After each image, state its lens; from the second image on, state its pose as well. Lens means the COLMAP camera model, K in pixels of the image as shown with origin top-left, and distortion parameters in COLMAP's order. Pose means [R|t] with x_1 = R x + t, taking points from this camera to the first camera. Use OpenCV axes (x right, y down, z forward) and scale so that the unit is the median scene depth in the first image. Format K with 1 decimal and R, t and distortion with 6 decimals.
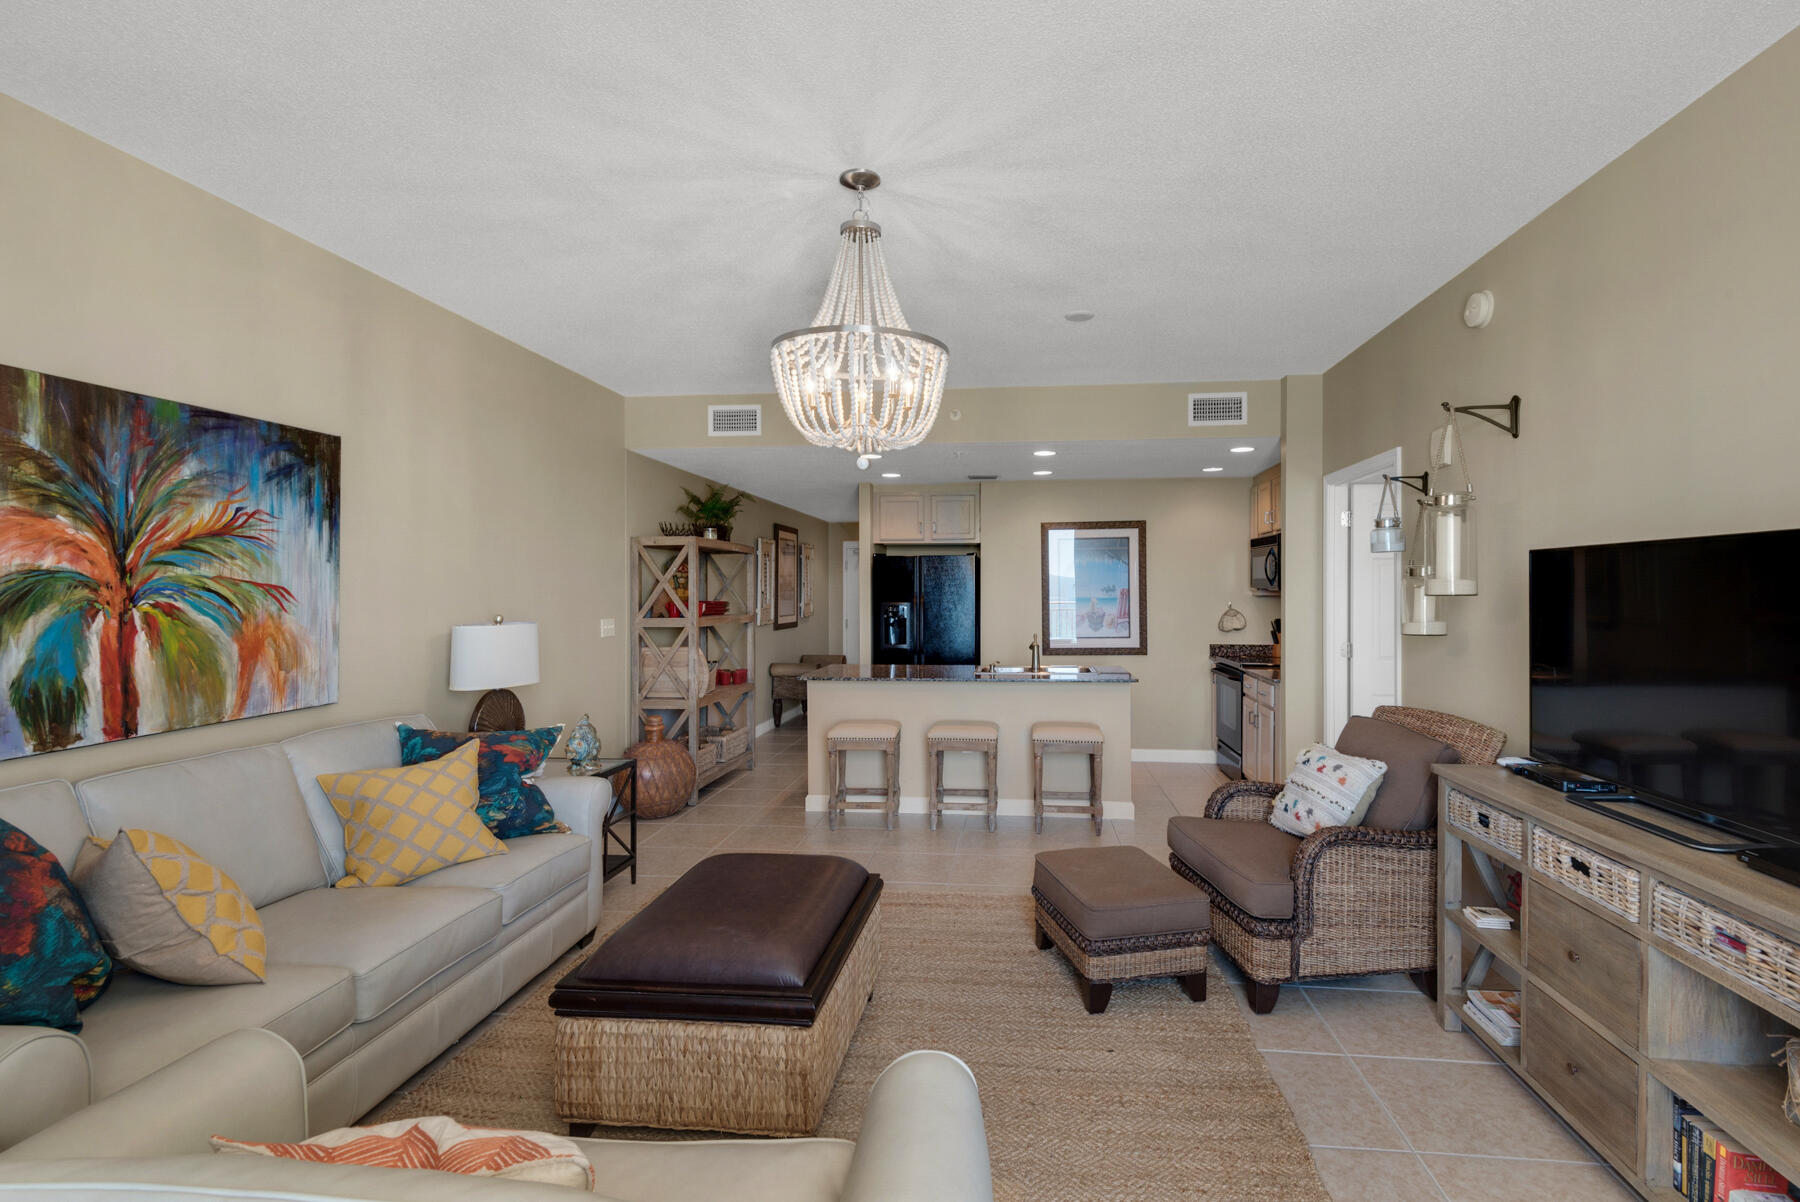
lens RADIAL K [[828.7, 0, 920.7], [0, 828.7, 609.0], [0, 0, 1]] dist [0.036328, -0.011244]
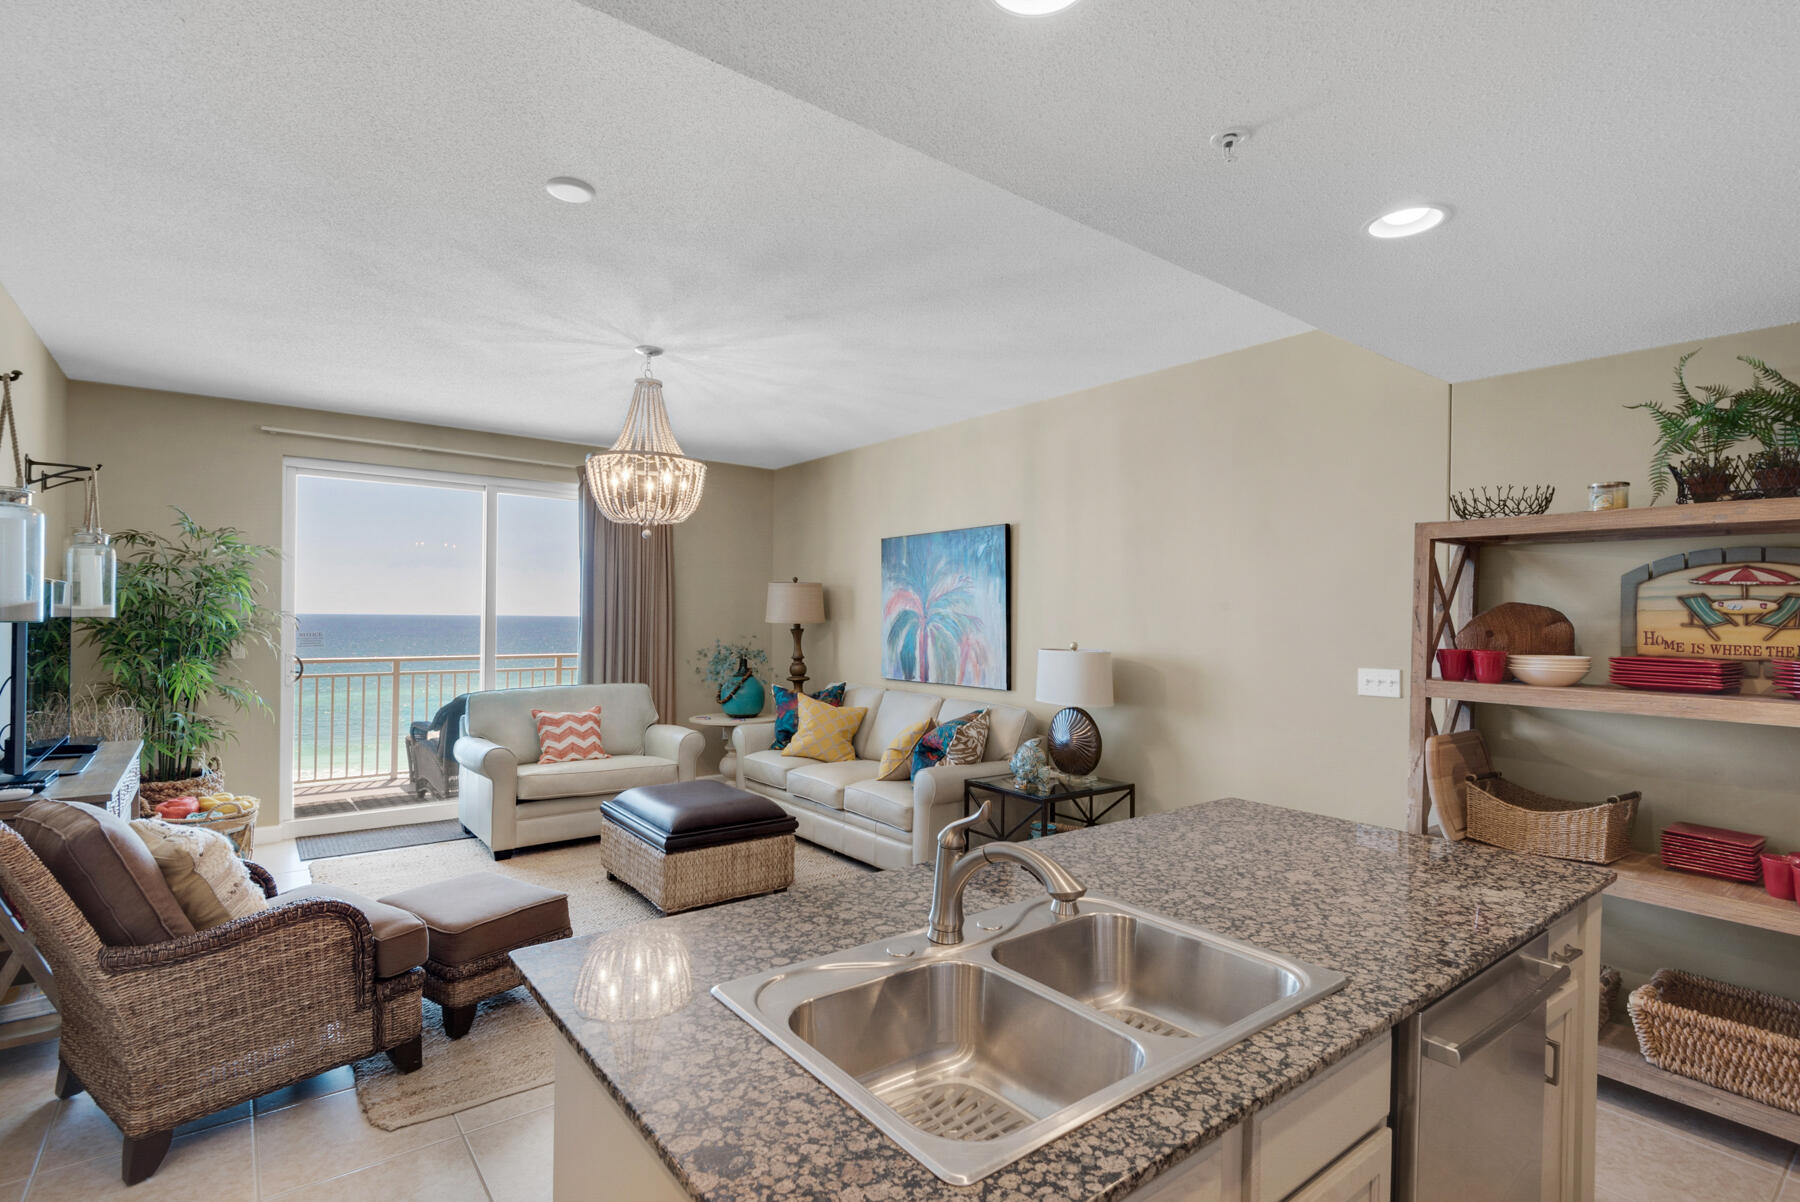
lens RADIAL K [[867.3, 0, 904.1], [0, 867.3, 607.3], [0, 0, 1]] dist [0.010110, -0.008952]
pose [[-0.705049, -0.013331, -0.709033, 0.682427], [-0.025698, 0.999647, 0.006759, -0.057950], [0.708692, 0.022986, -0.705143, 2.277975]]
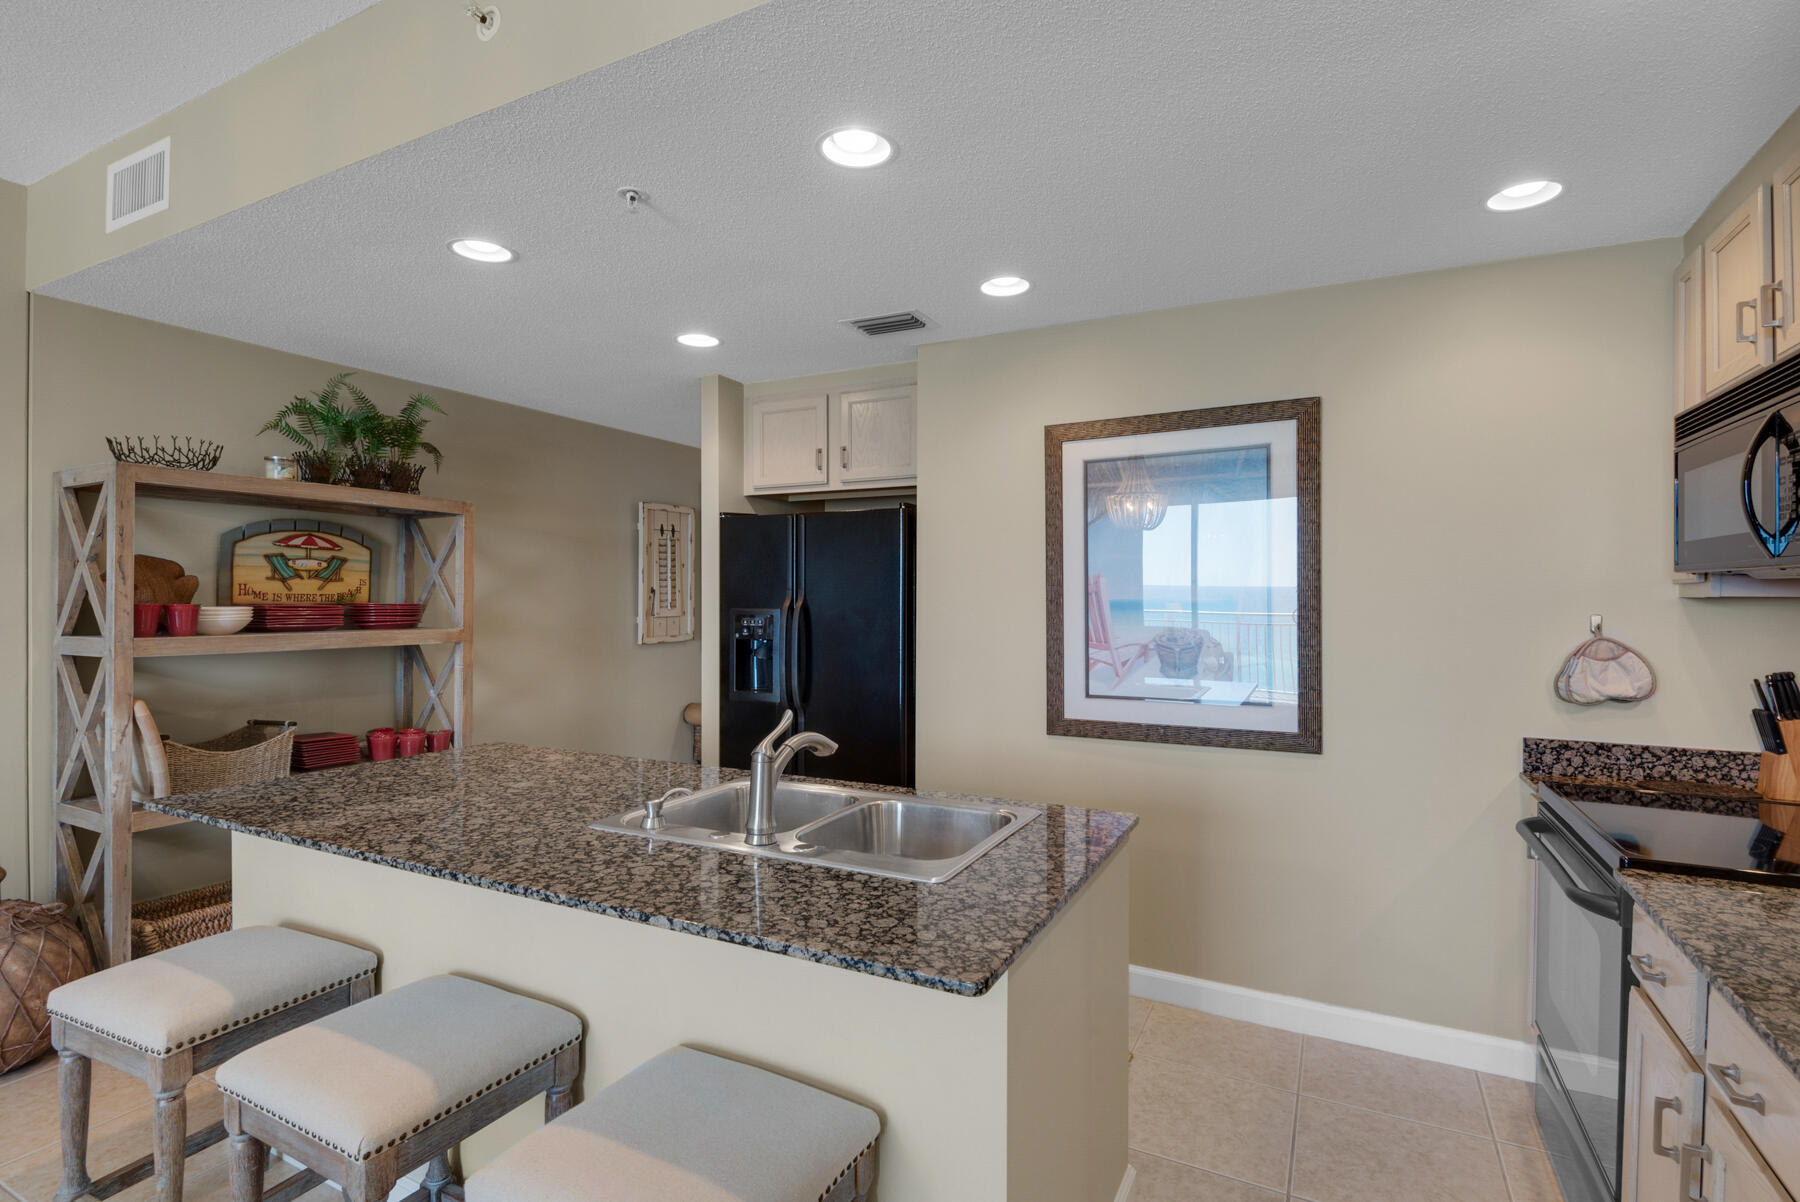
lens RADIAL K [[867.3, 0, 855.8], [0, 867.3, 604.2], [0, 0, 1]] dist [0.010110, -0.008952]
pose [[0.919335, 0.006483, -0.393421, 0.580750], [-0.013481, 0.999796, -0.015027, -0.008947], [0.393244, 0.019118, 0.919236, 1.385292]]
